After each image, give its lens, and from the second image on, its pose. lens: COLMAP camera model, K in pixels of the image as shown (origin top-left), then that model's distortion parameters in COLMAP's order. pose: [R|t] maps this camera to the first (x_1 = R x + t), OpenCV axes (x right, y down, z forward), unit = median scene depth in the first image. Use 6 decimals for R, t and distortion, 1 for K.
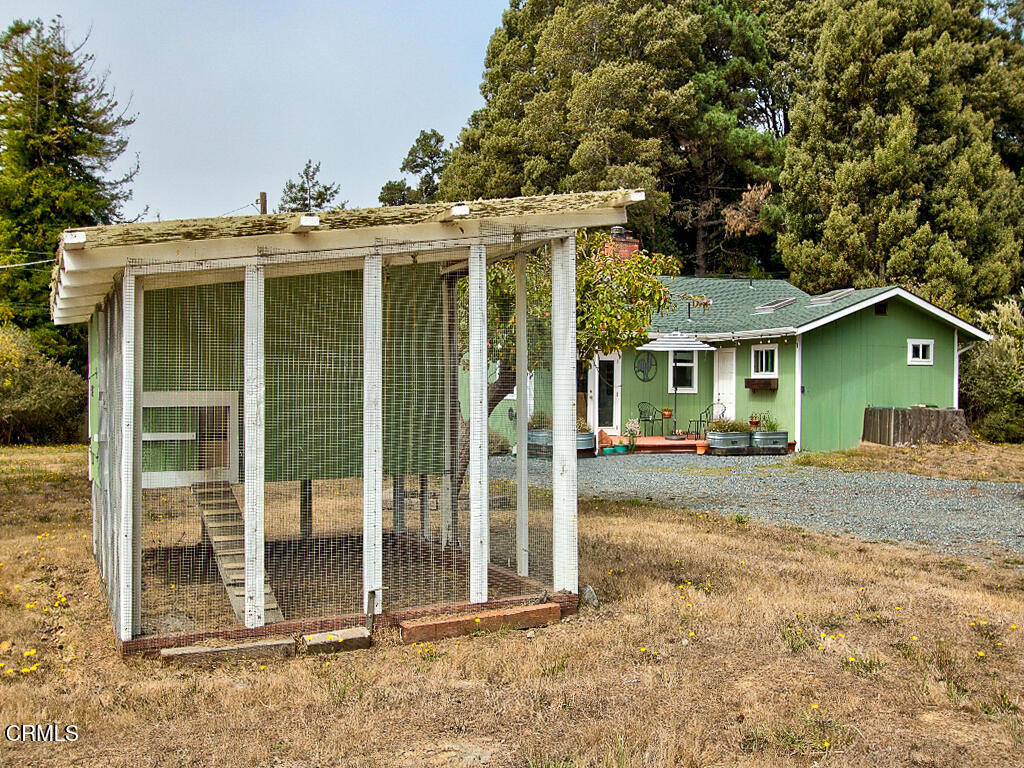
lens RADIAL K [[1021.0, 0, 490.0], [0, 1021.0, 427.2], [0, 0, 1]] dist [-0.013695, 0.000000]
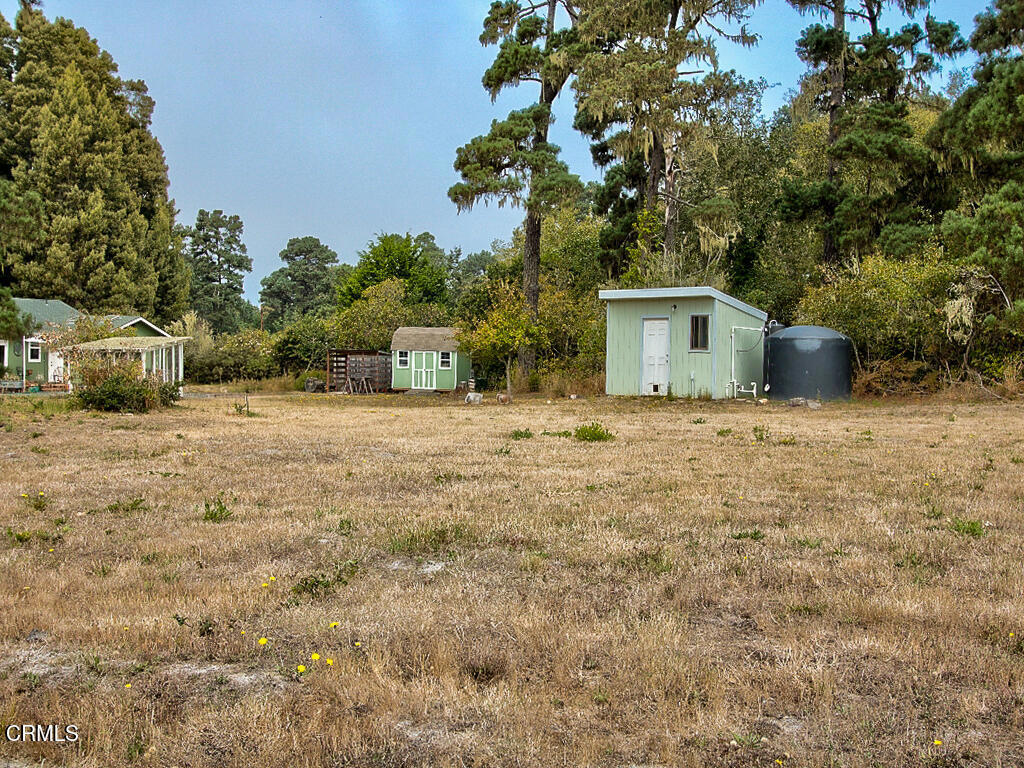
lens RADIAL K [[1021.0, 0, 509.7], [0, 1021.0, 378.7], [0, 0, 1]] dist [-0.013695, 0.000000]
pose [[0.646939, -0.003294, 0.762535, -0.419459], [0.012389, 0.999904, -0.006191, 0.013338], [-0.762441, 0.013452, 0.646917, -0.575483]]
